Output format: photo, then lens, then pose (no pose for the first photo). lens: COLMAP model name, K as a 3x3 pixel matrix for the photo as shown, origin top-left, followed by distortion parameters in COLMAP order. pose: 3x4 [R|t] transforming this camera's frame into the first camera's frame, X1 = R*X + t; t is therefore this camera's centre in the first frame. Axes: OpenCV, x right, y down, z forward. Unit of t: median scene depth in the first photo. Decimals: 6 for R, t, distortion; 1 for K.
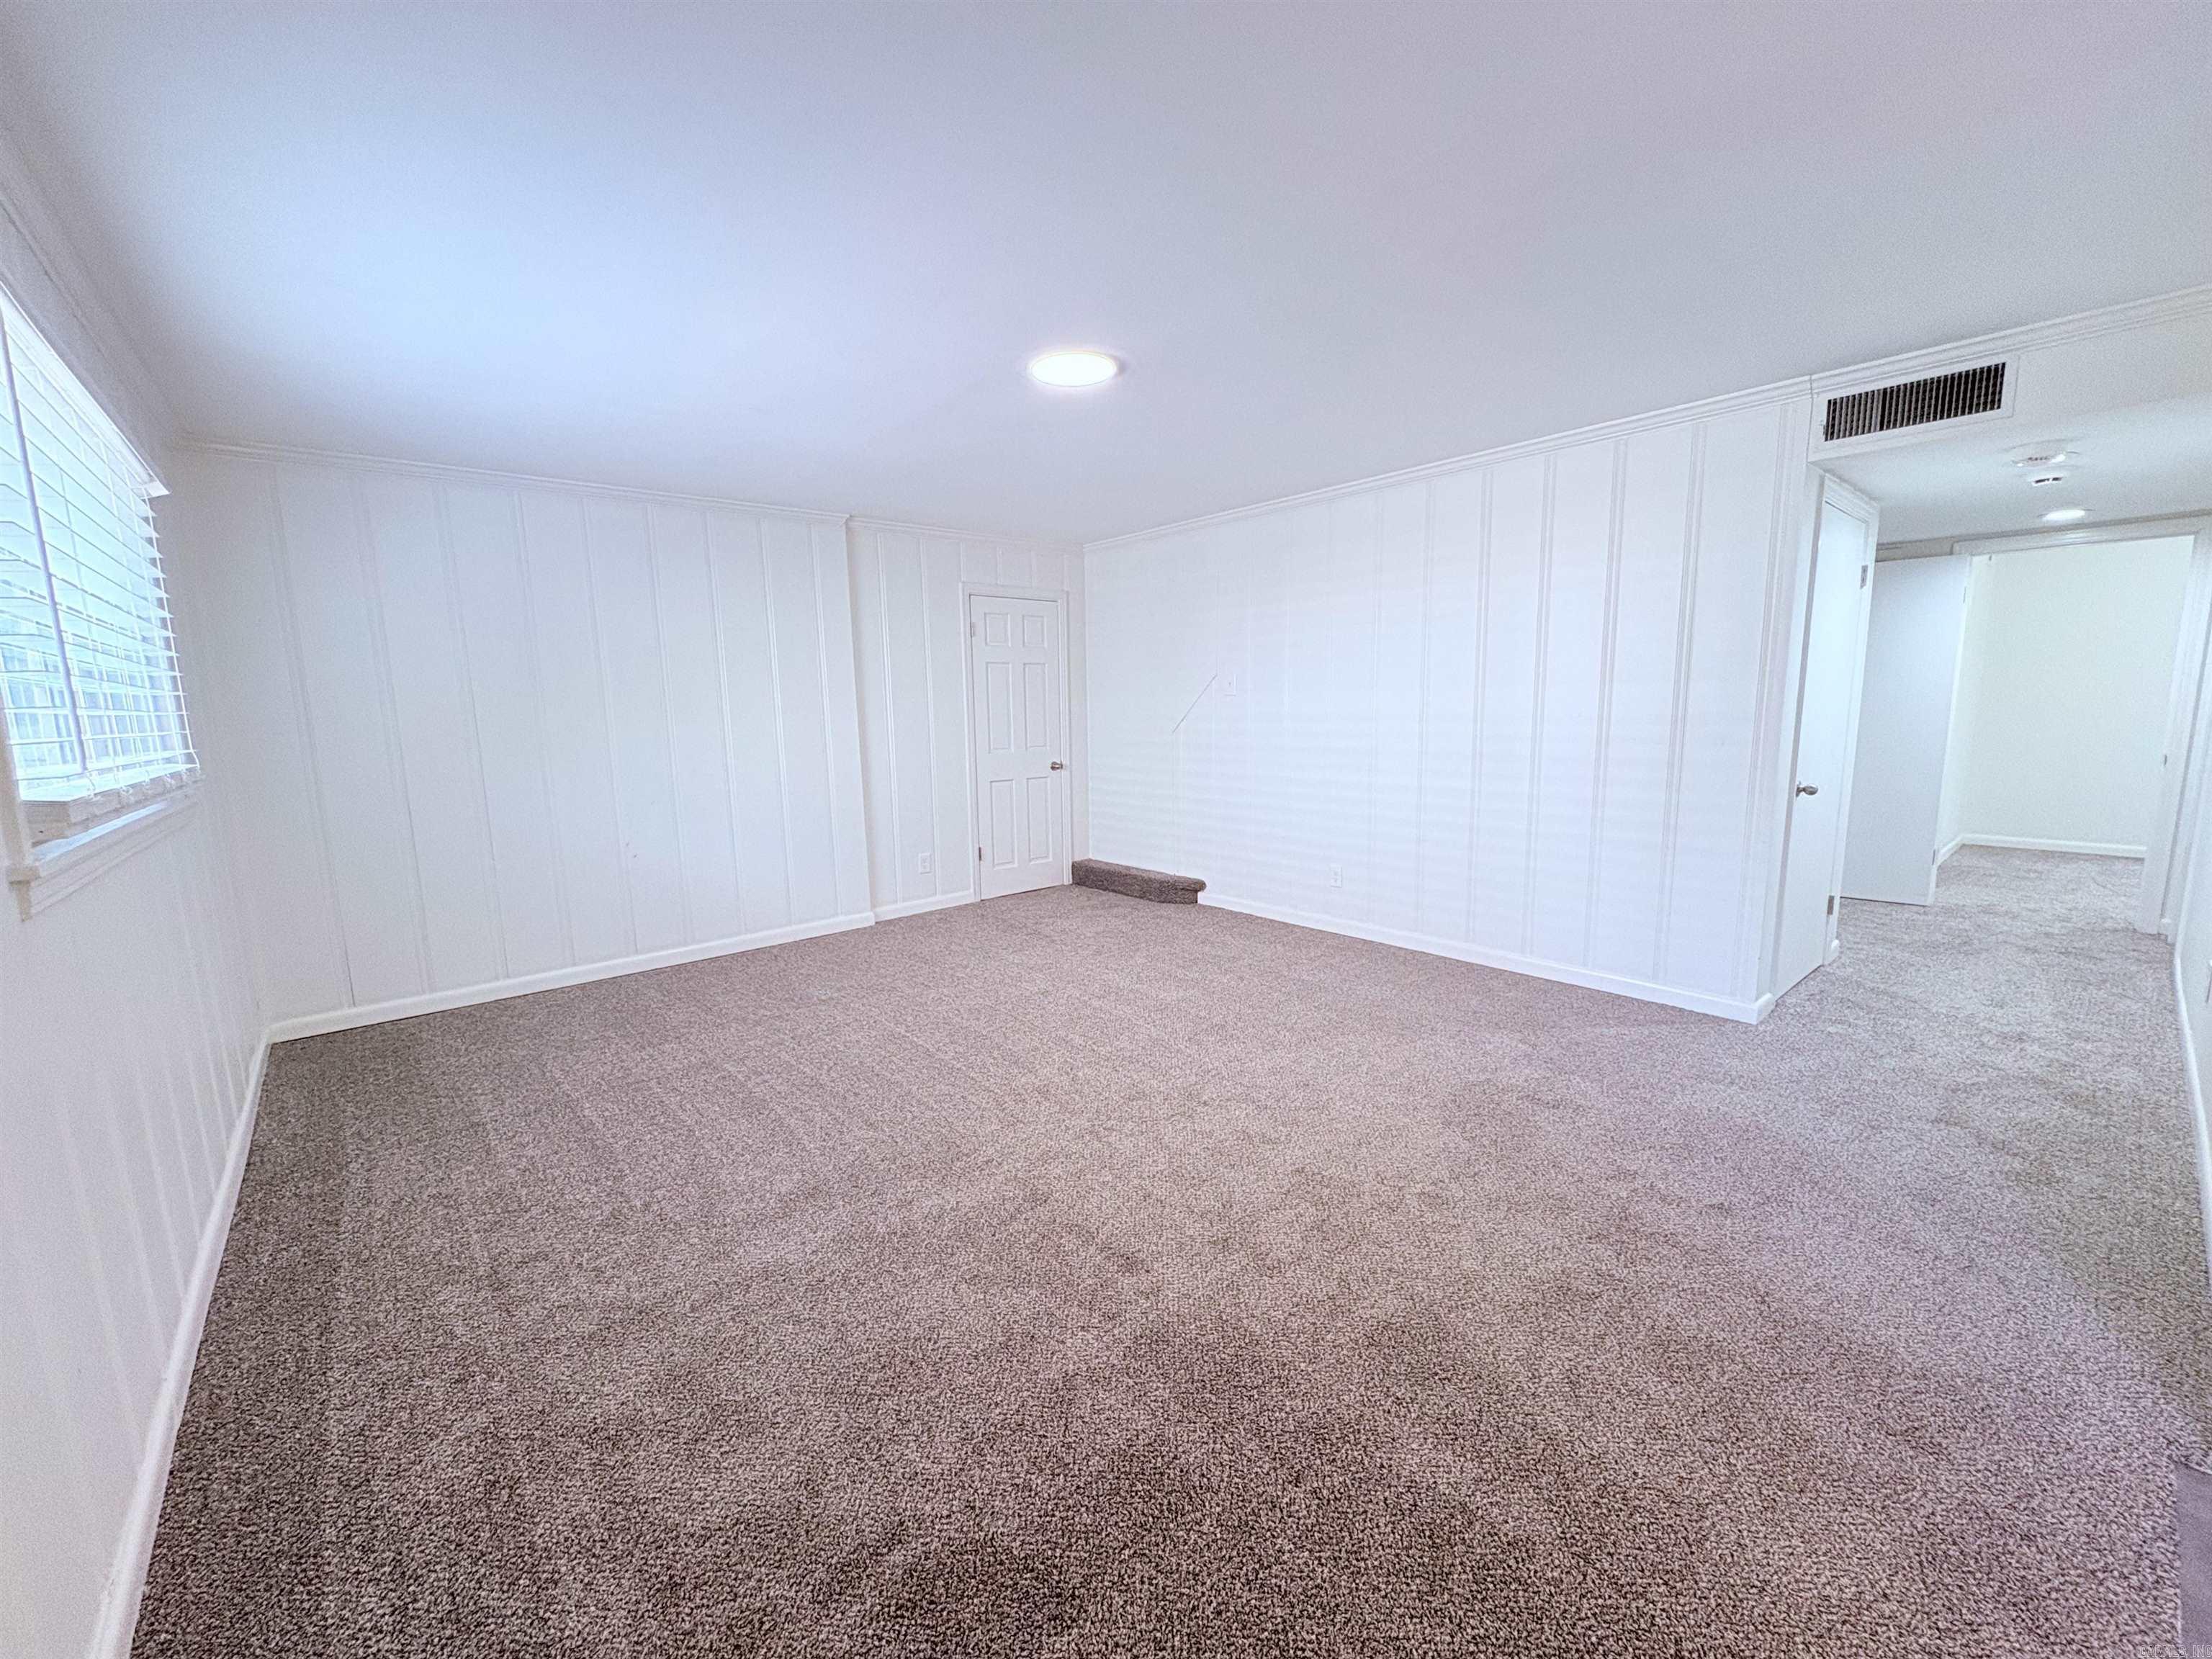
lens RADIAL K [[880.8, 0, 1107.8], [0, 880.8, 831.3], [0, 0, 1]] dist [-0.002251, -0.000620]
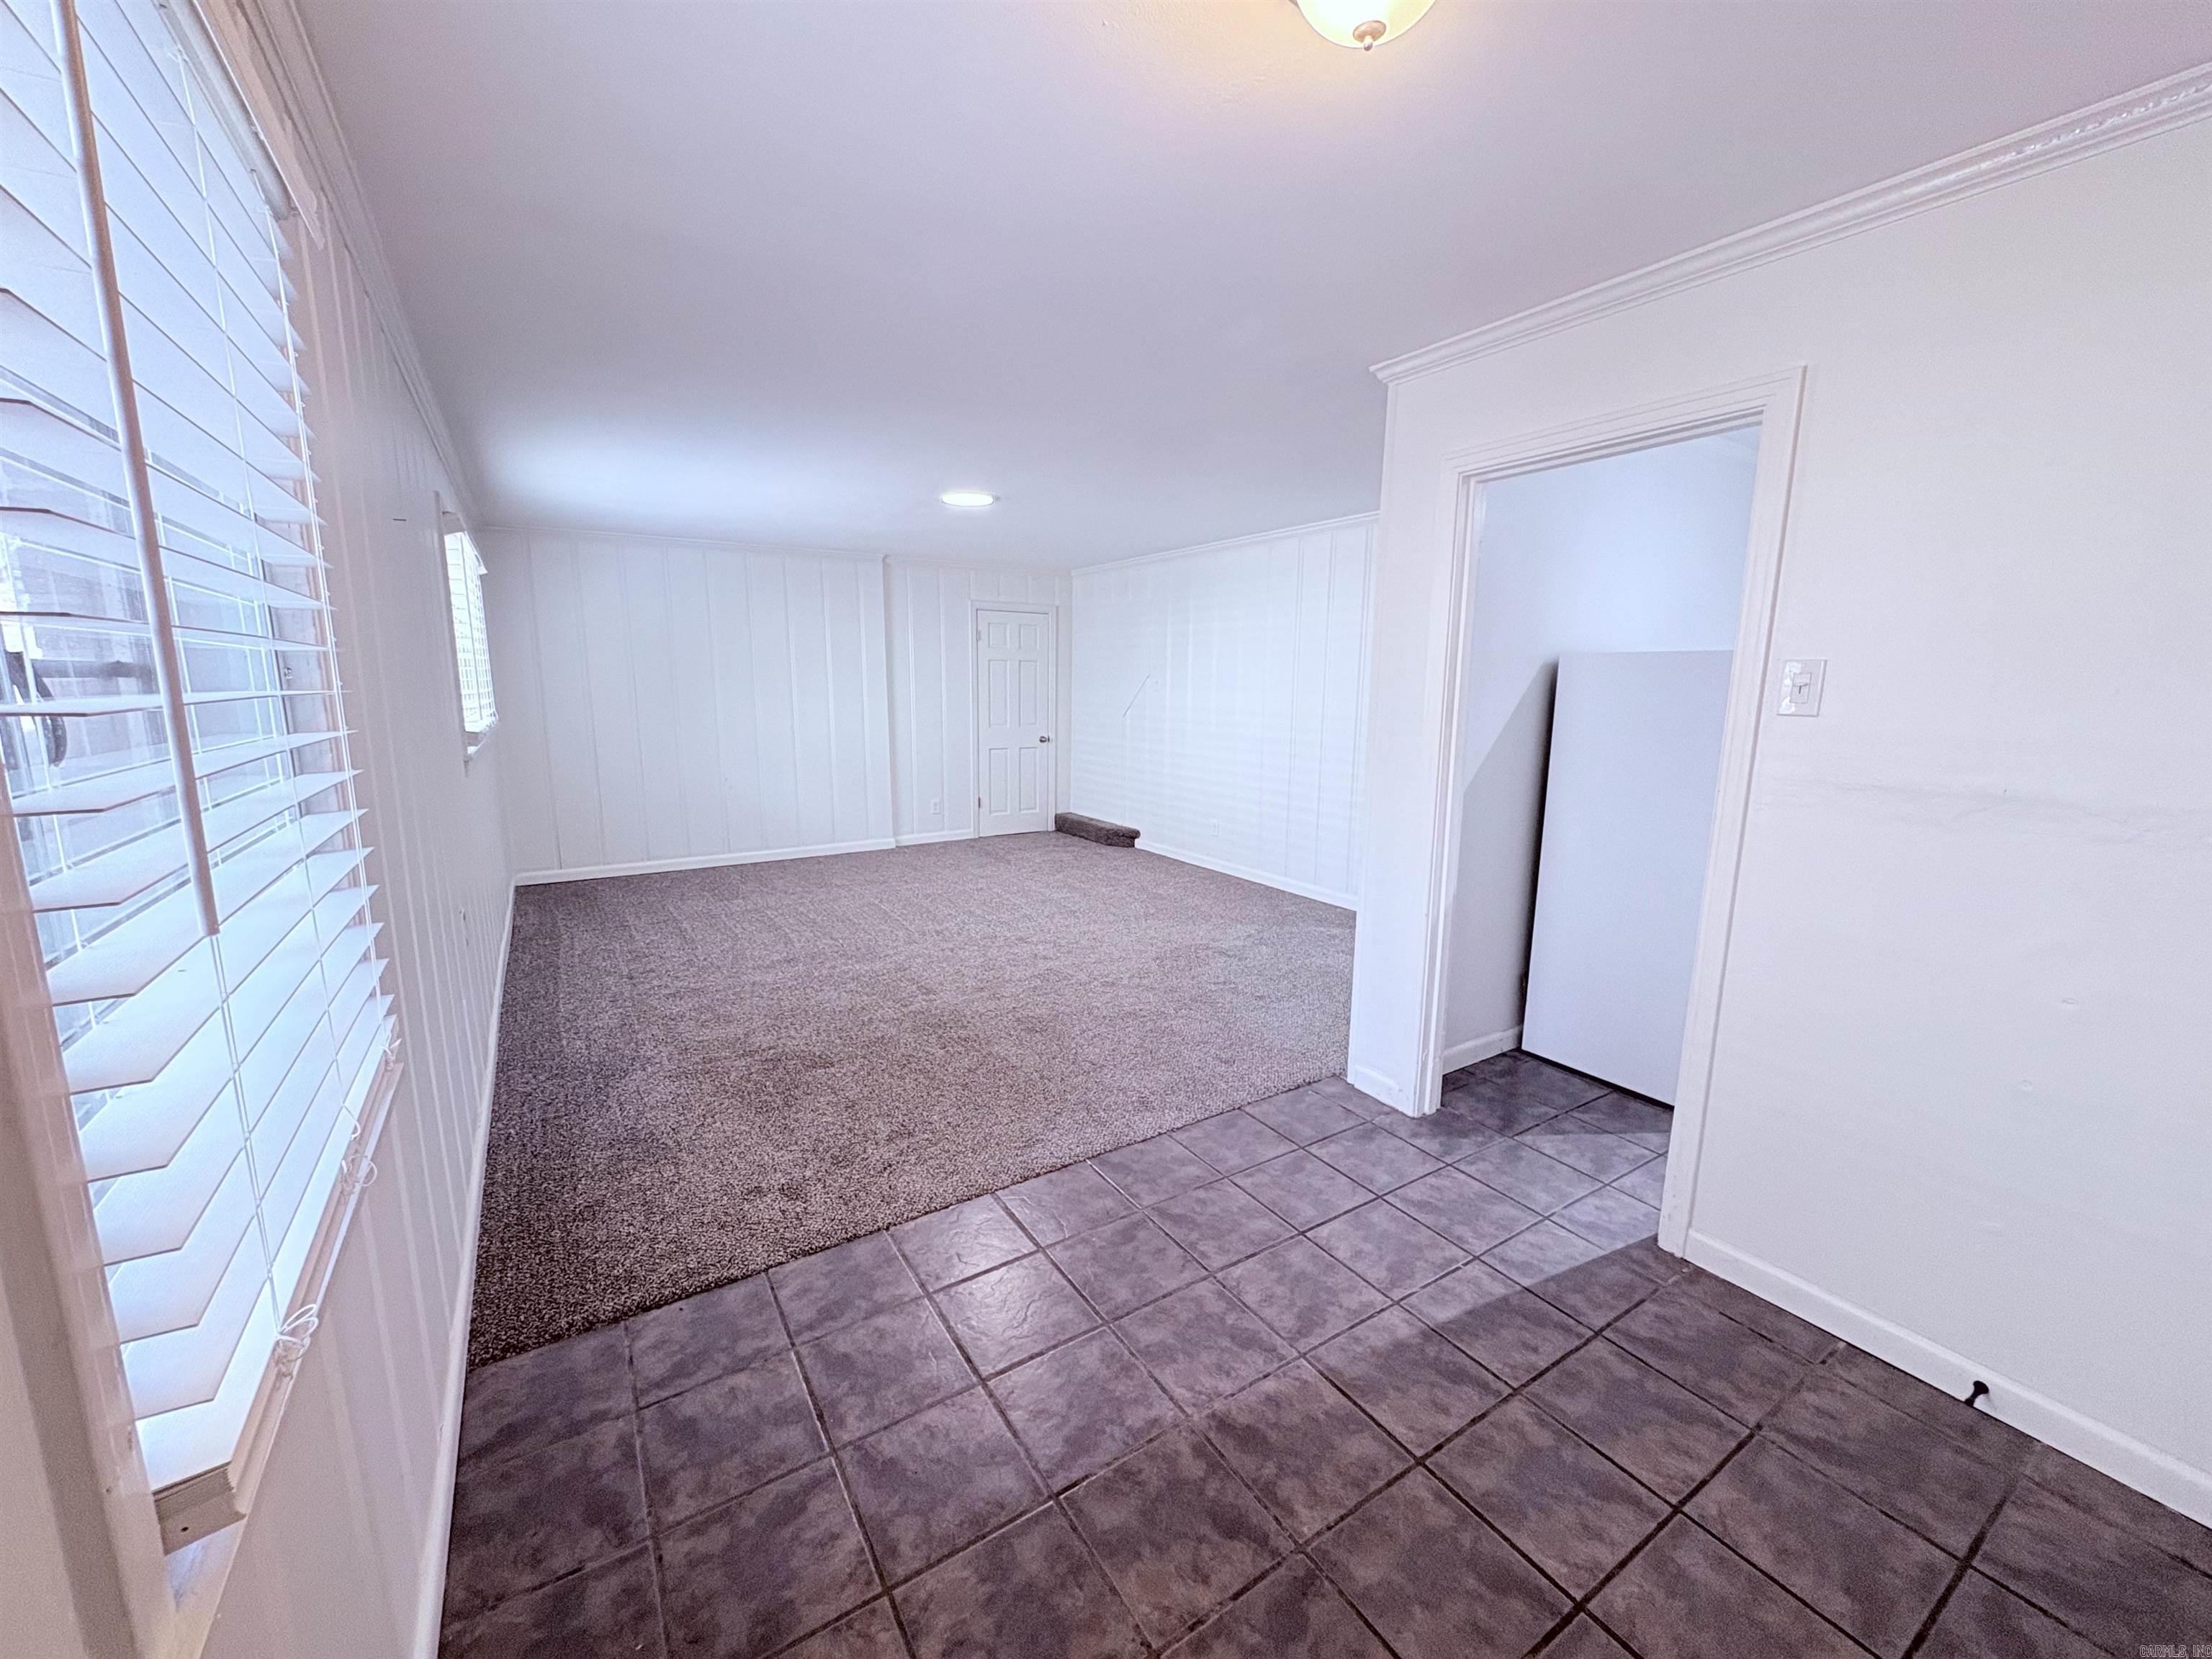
lens RADIAL K [[880.8, 0, 1105.2], [0, 880.8, 829.0], [0, 0, 1]] dist [-0.002251, -0.000620]
pose [[0.989138, 0.053385, -0.136952, 0.321937], [-0.050352, 0.998405, 0.025521, 0.030529], [0.138096, -0.018348, 0.990249, -0.423881]]
